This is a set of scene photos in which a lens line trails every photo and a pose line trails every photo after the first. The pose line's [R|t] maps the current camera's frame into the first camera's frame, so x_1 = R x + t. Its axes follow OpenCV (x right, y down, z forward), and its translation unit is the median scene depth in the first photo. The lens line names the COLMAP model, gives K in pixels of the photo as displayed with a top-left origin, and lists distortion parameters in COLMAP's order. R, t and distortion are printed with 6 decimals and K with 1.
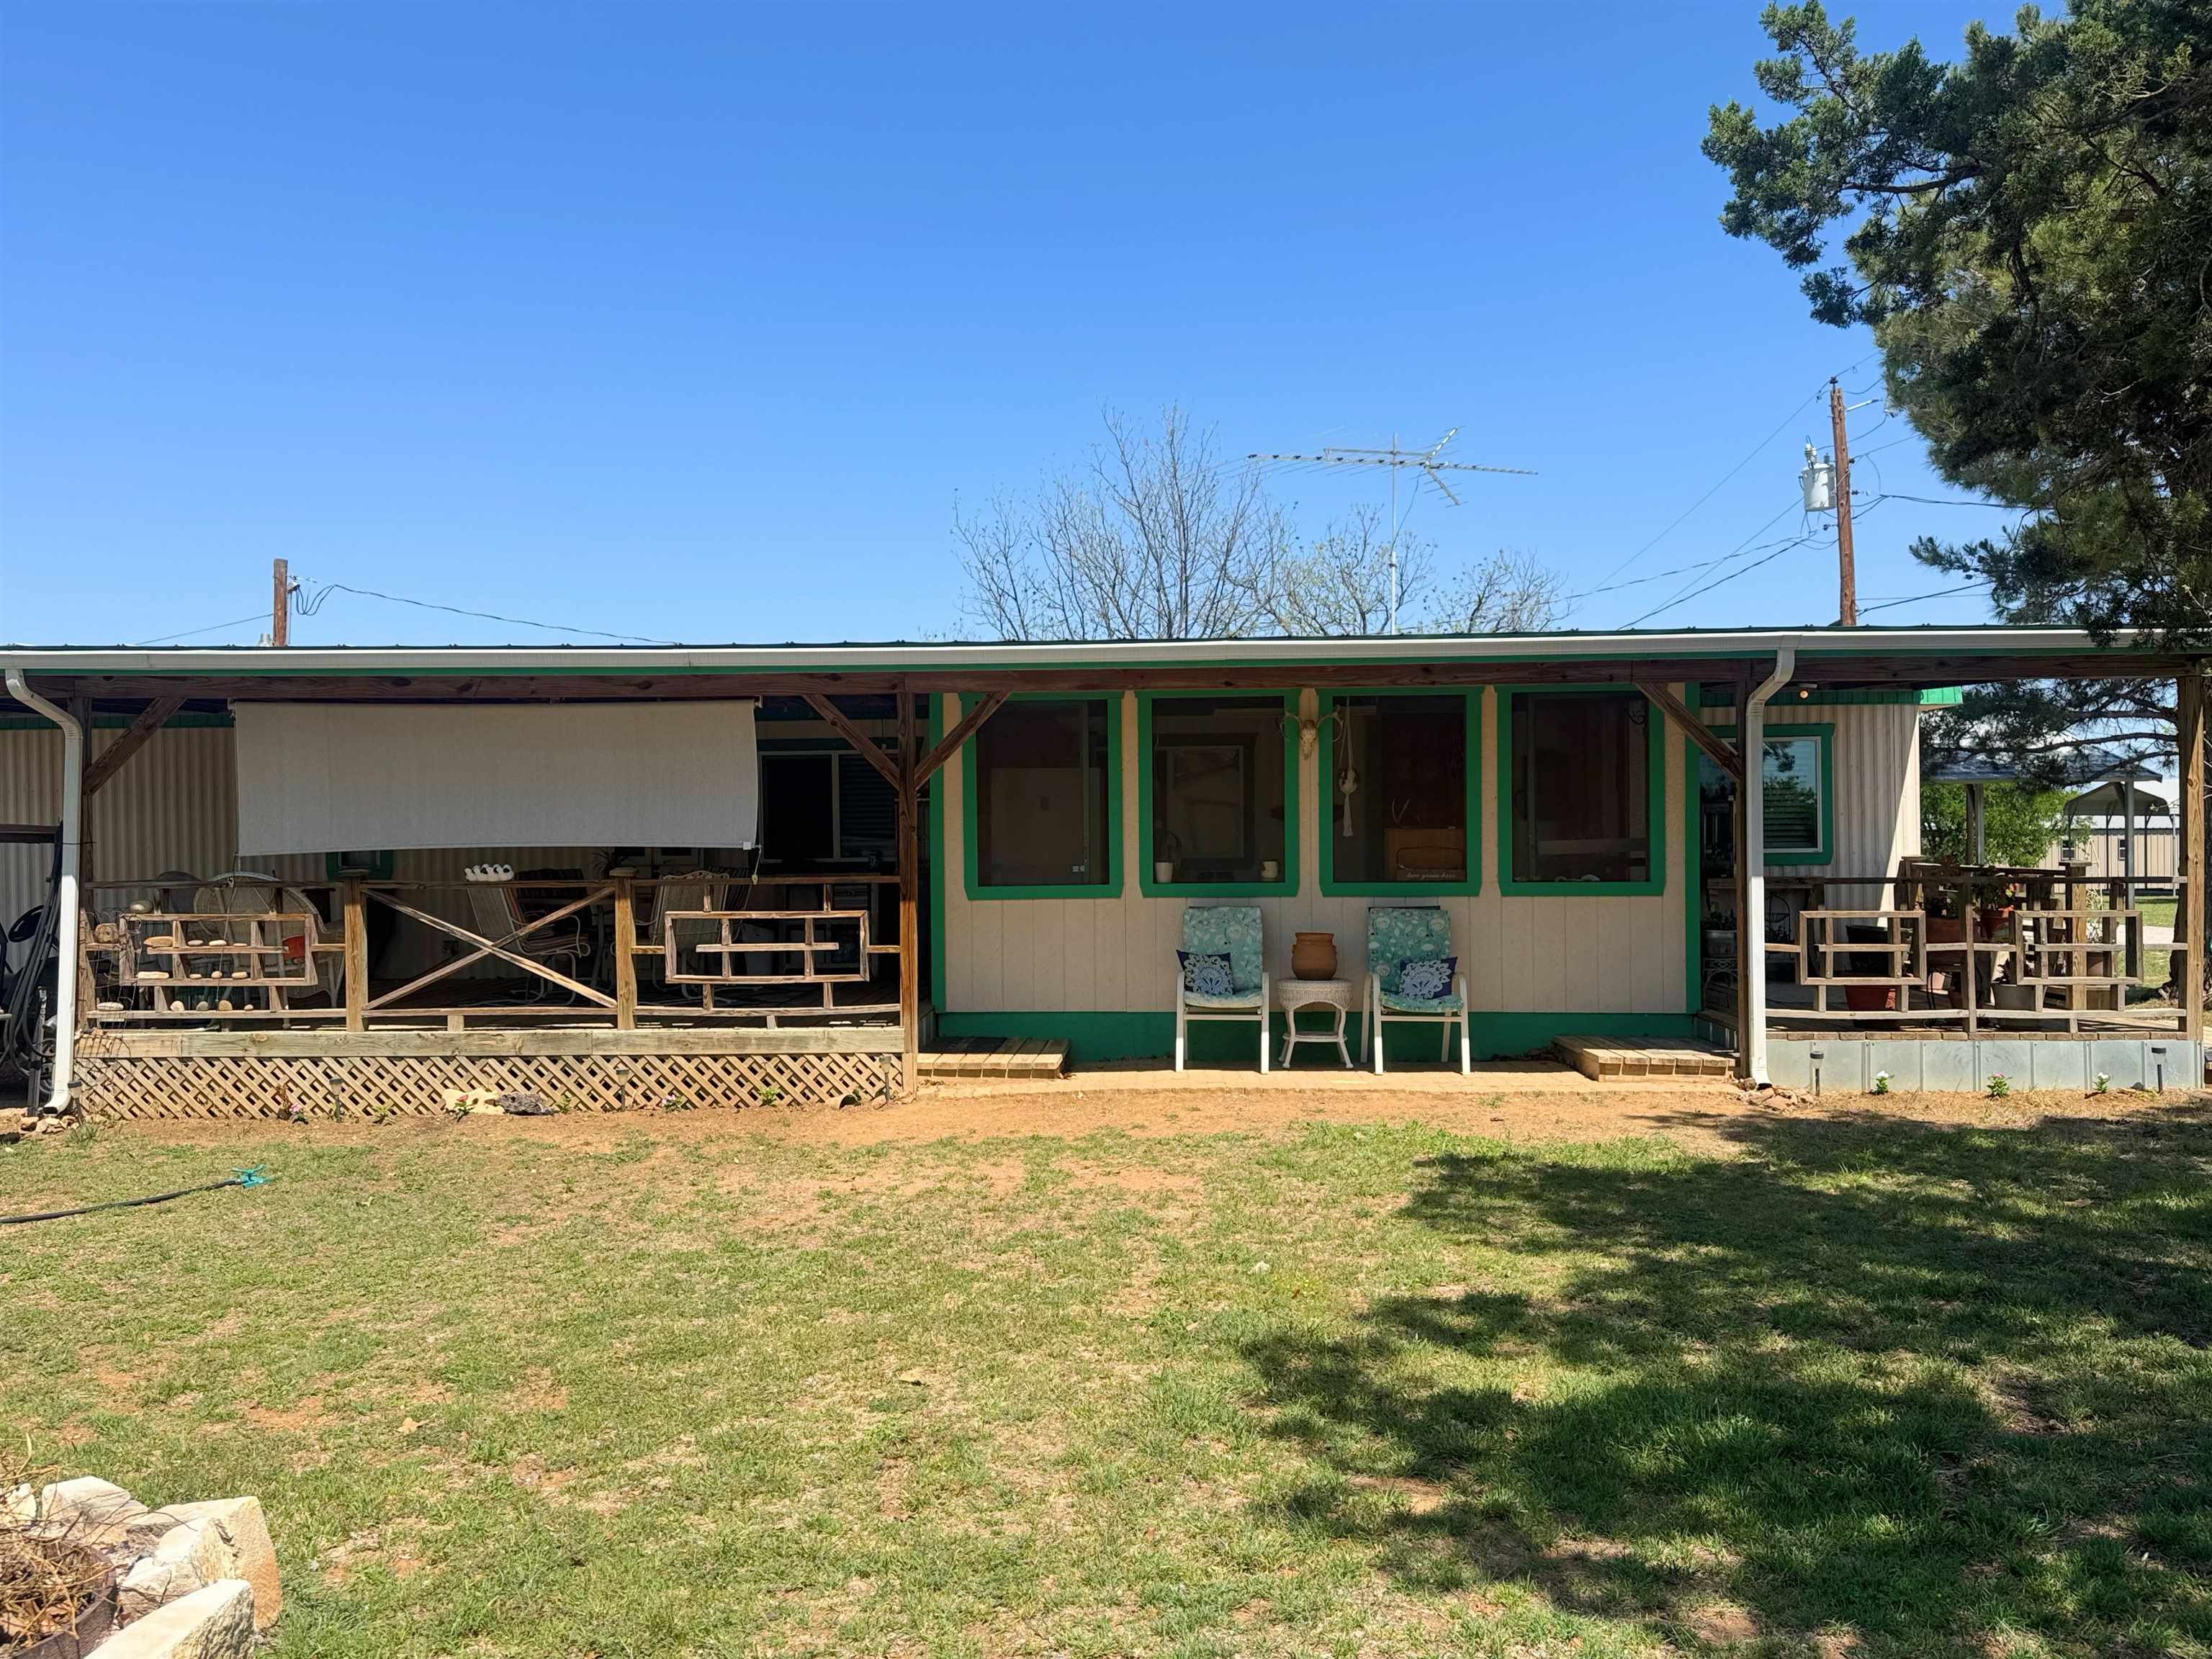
lens RADIAL K [[1731.1, 0, 1103.1], [0, 1731.1, 836.1], [0, 0, 1]] dist [0.087936, -0.001947]
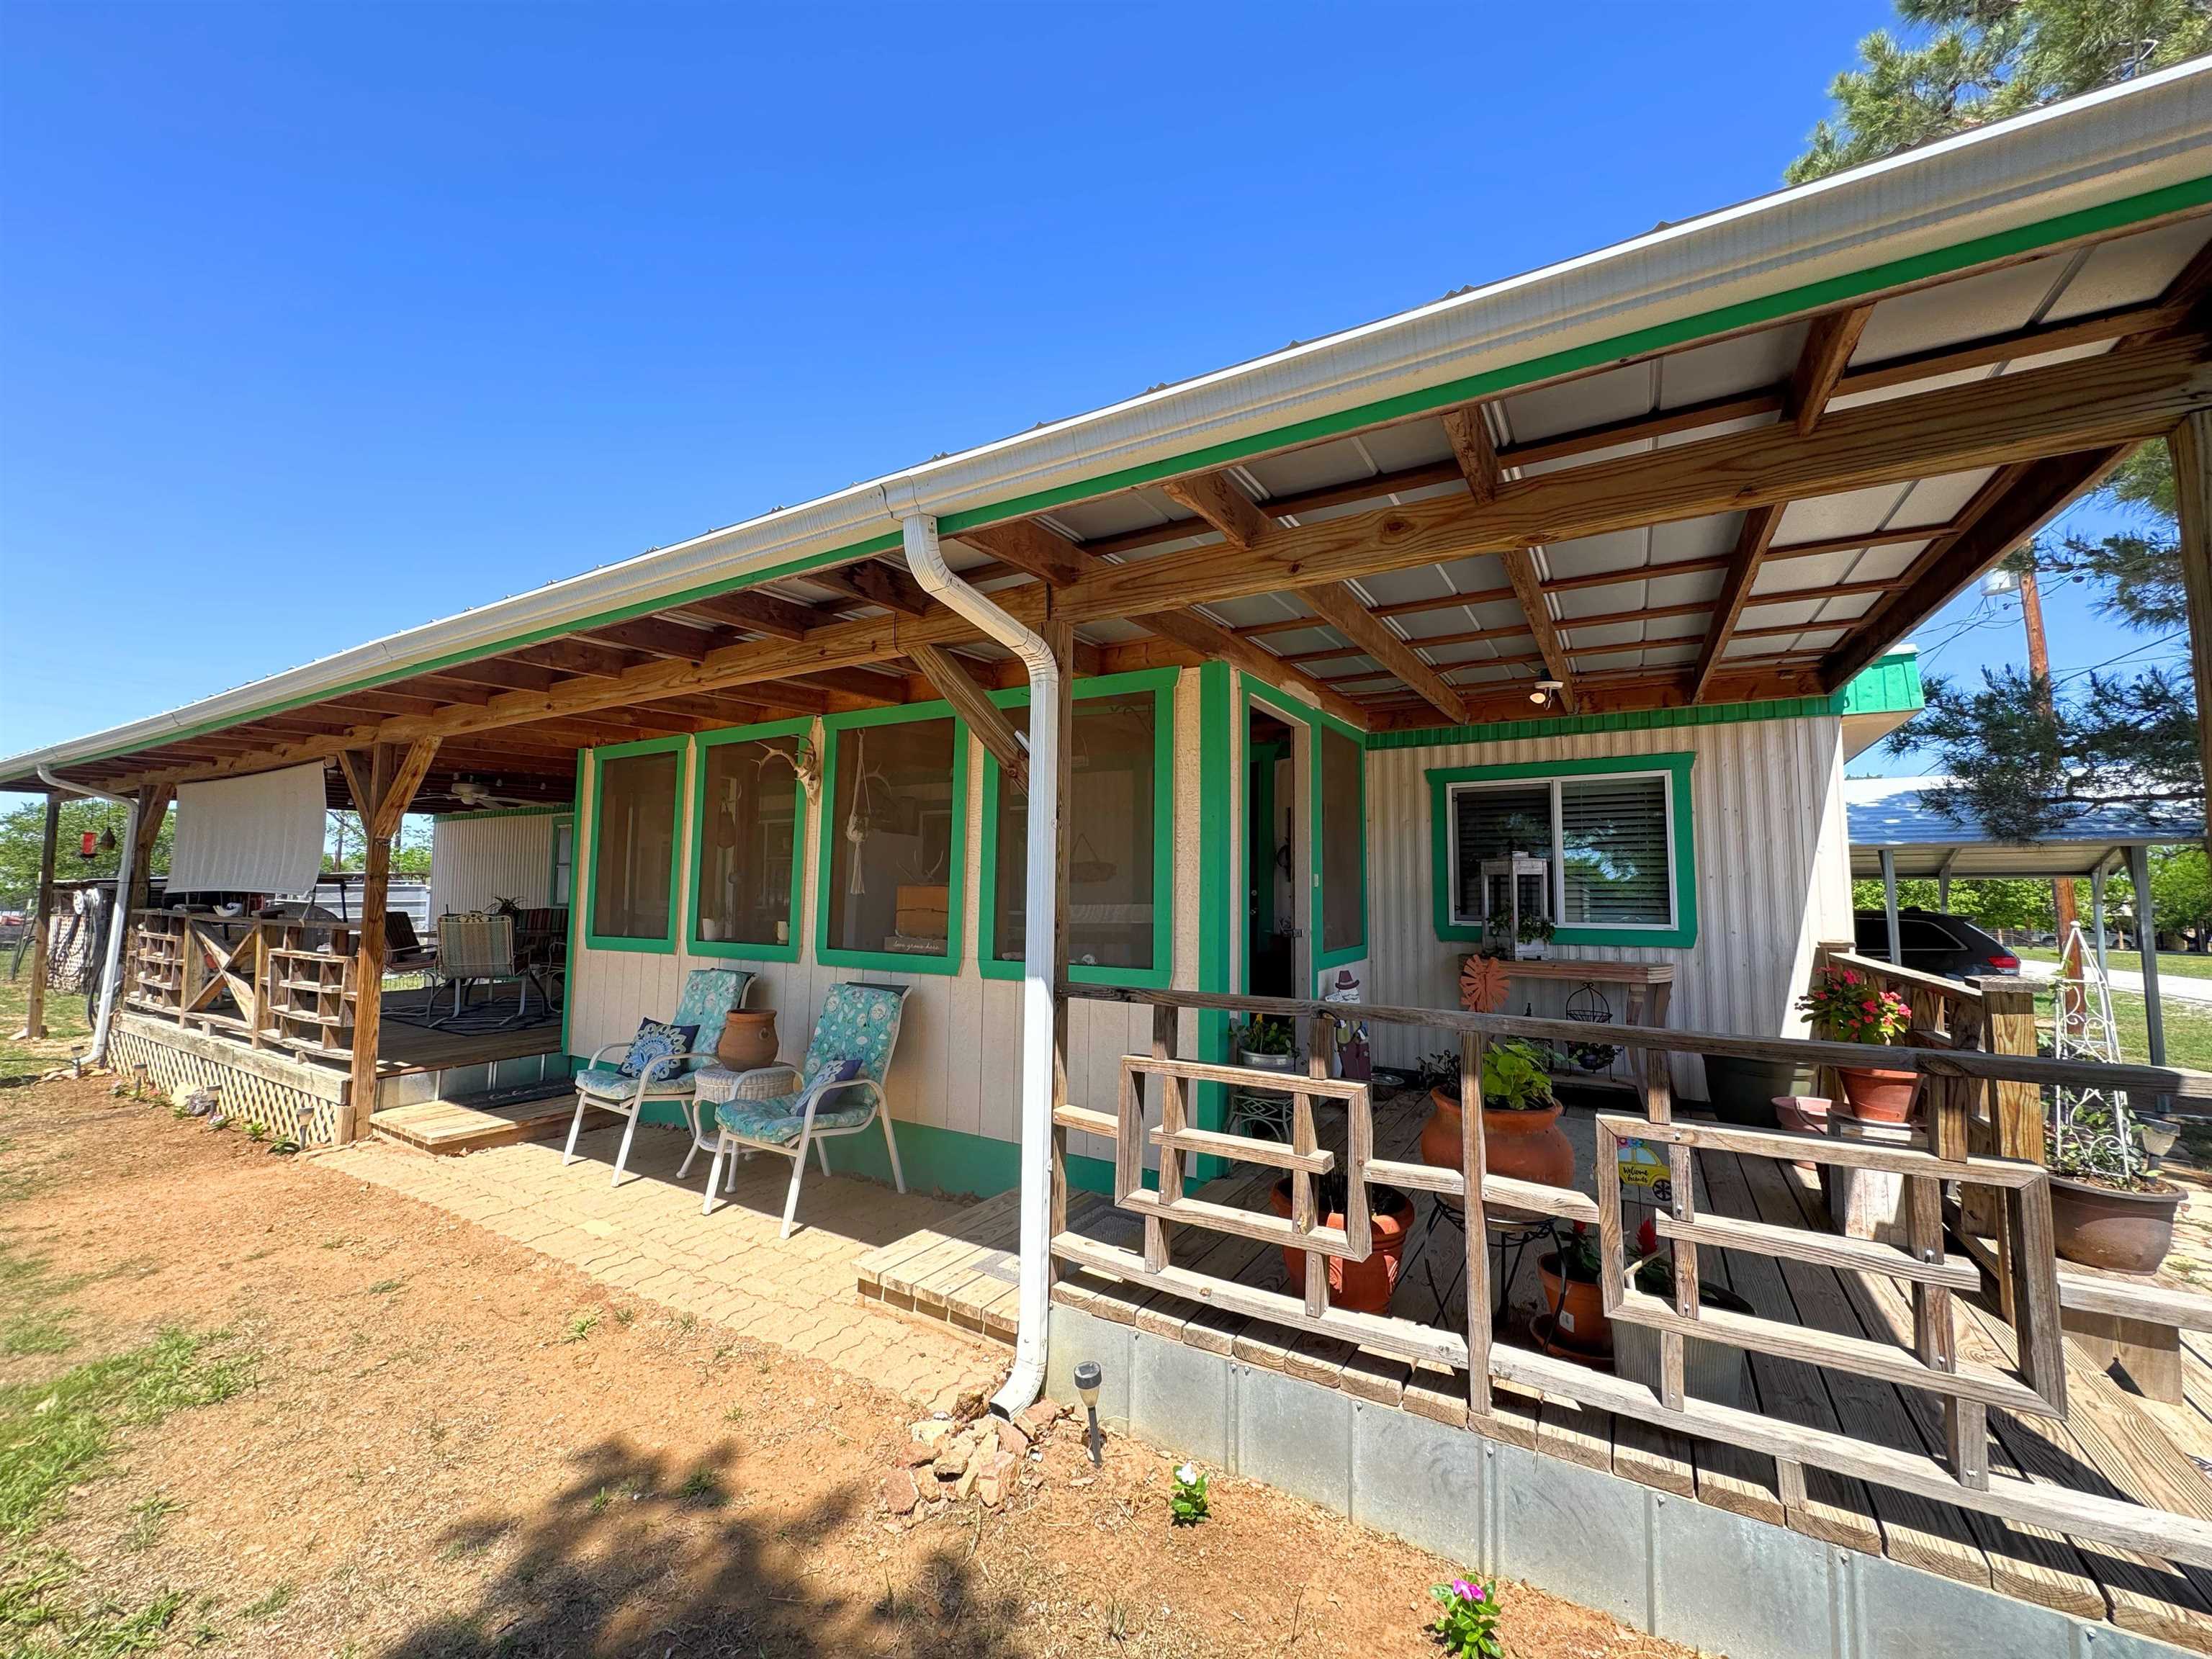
lens RADIAL K [[885.7, 0, 1110.6], [0, 885.7, 825.6], [0, 0, 1]] dist [-0.000990, -0.000161]
pose [[0.872245, -0.019326, -0.488686, 0.466952], [-0.017217, 0.997386, -0.070173, -0.005181], [0.488765, 0.069622, 0.869633, 0.693602]]
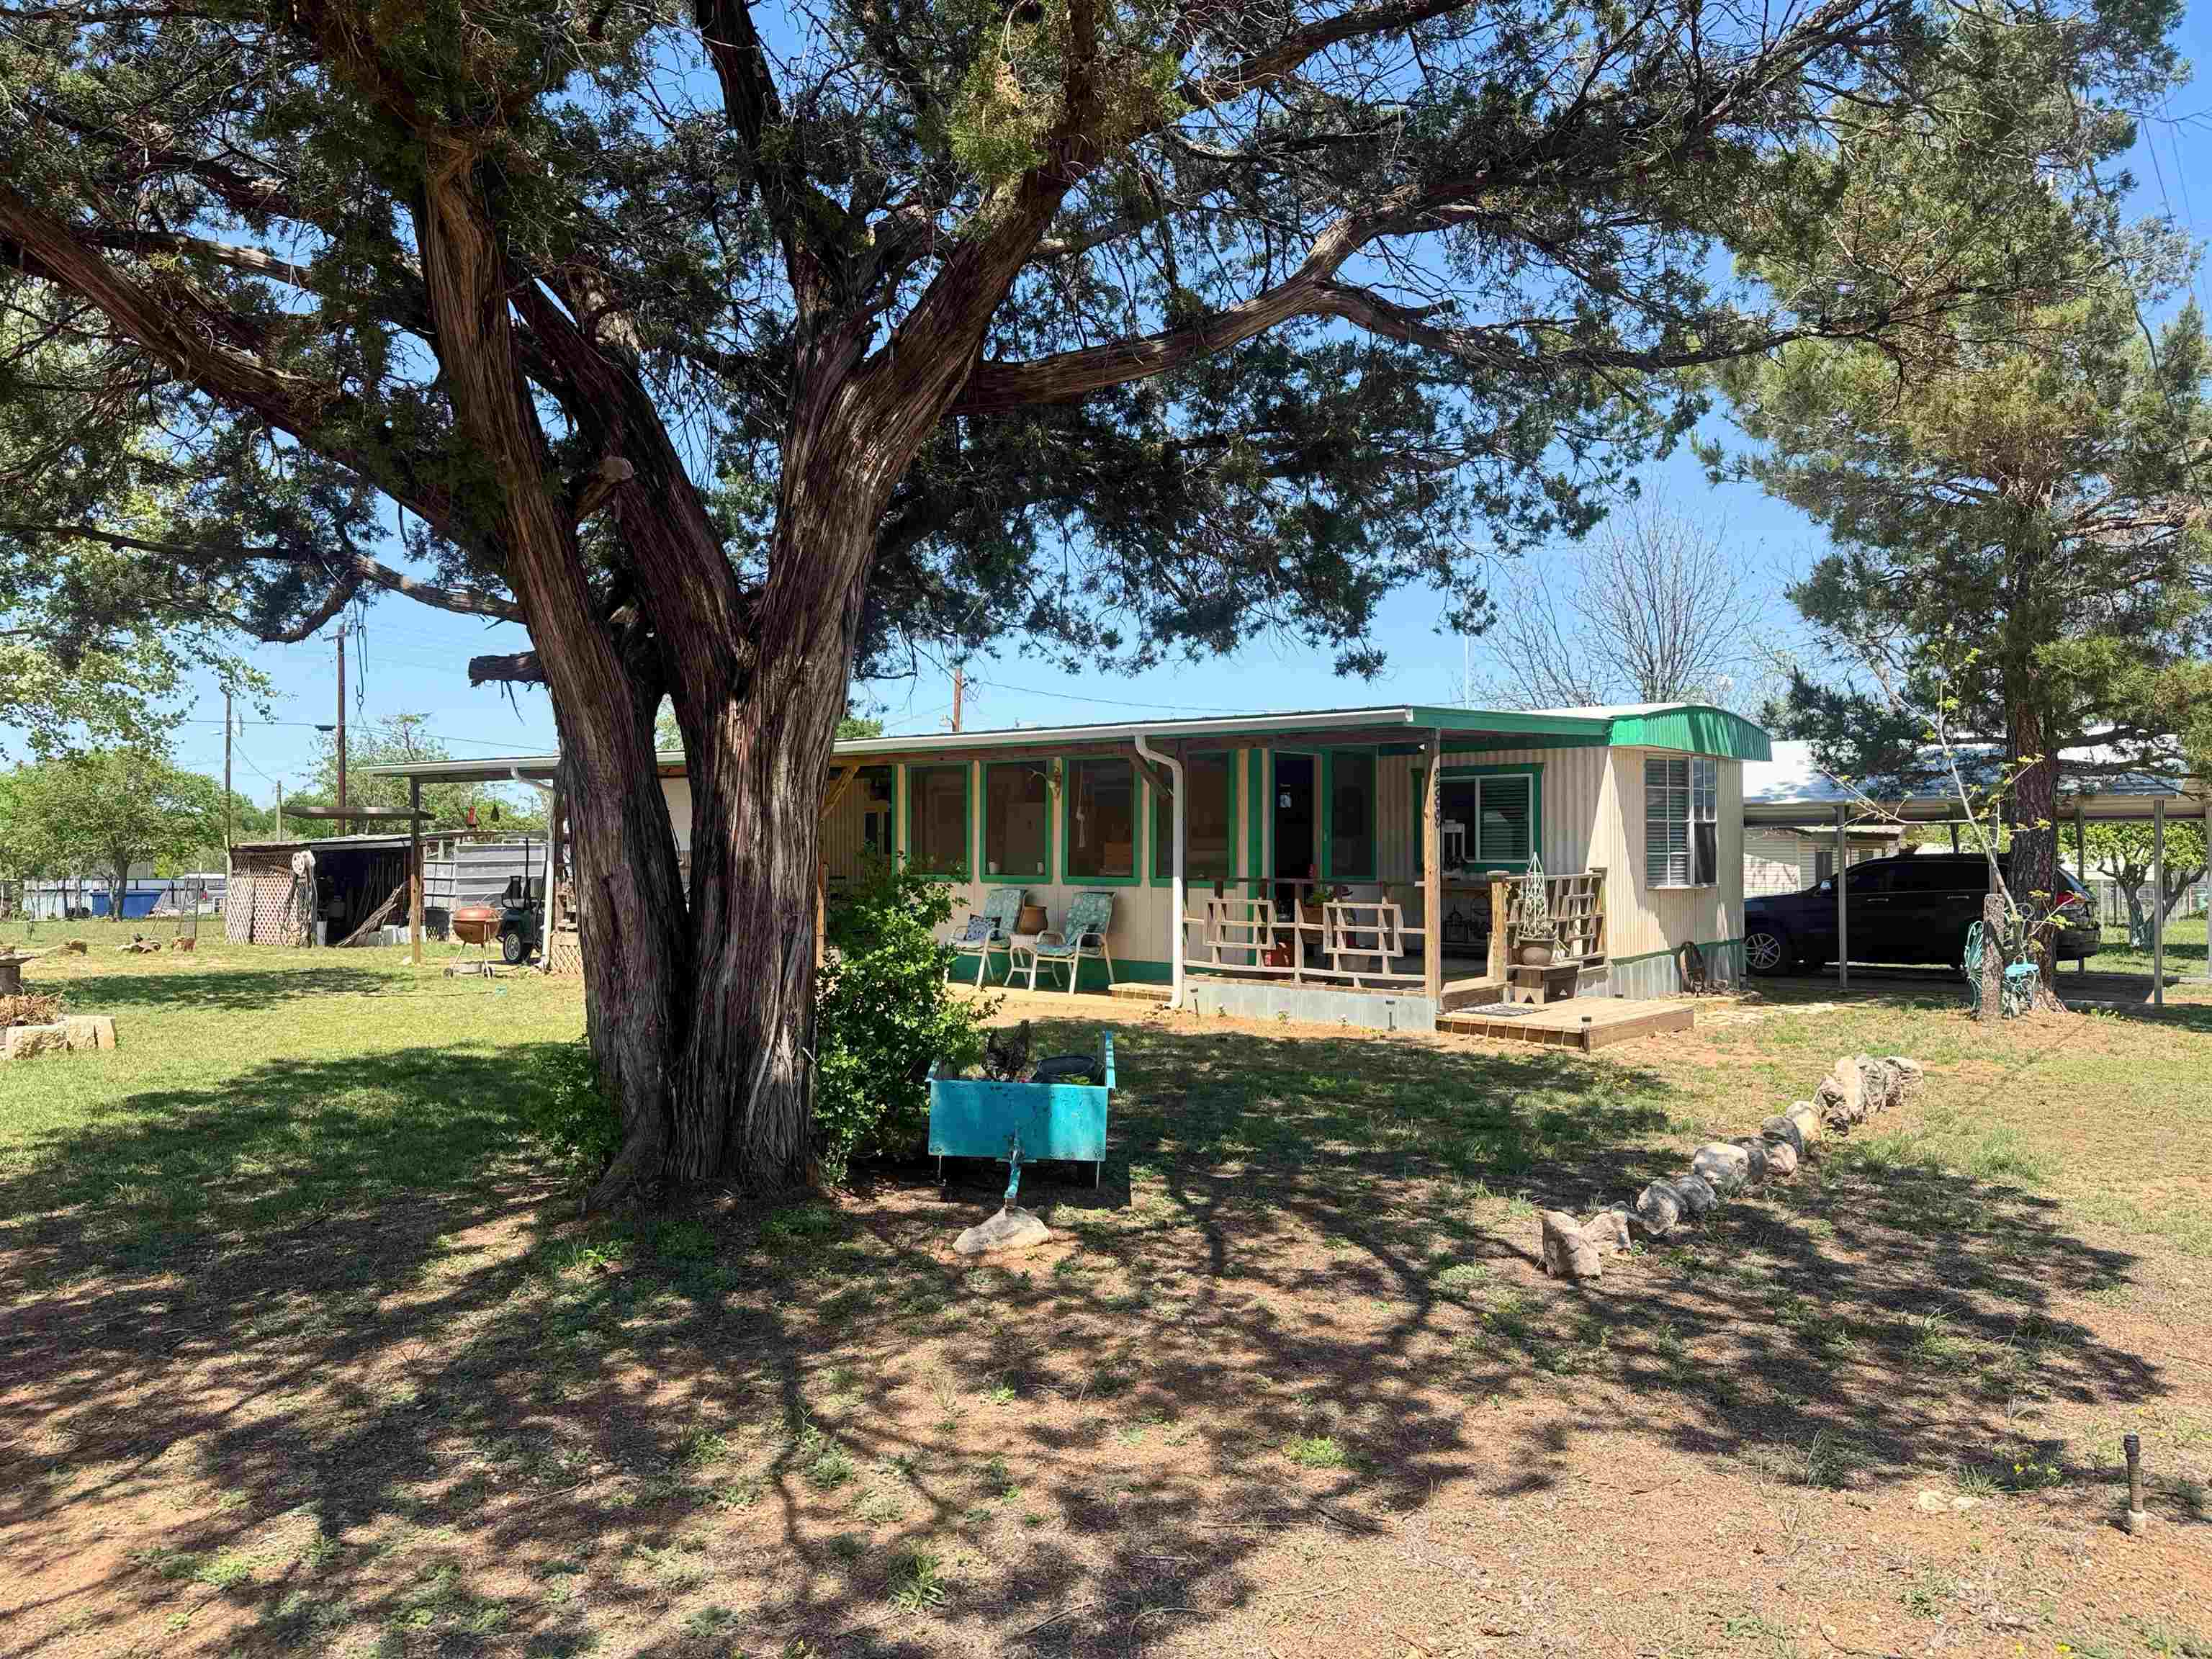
lens RADIAL K [[1561.0, 0, 1106.0], [0, 1561.0, 829.5], [0, 0, 1]] dist [0.159970, 0.000291]
pose [[0.802749, 0.003820, -0.596305, 1.032188], [-0.005667, 0.999983, -0.001222, -0.015031], [0.596291, 0.004360, 0.802757, -0.144014]]
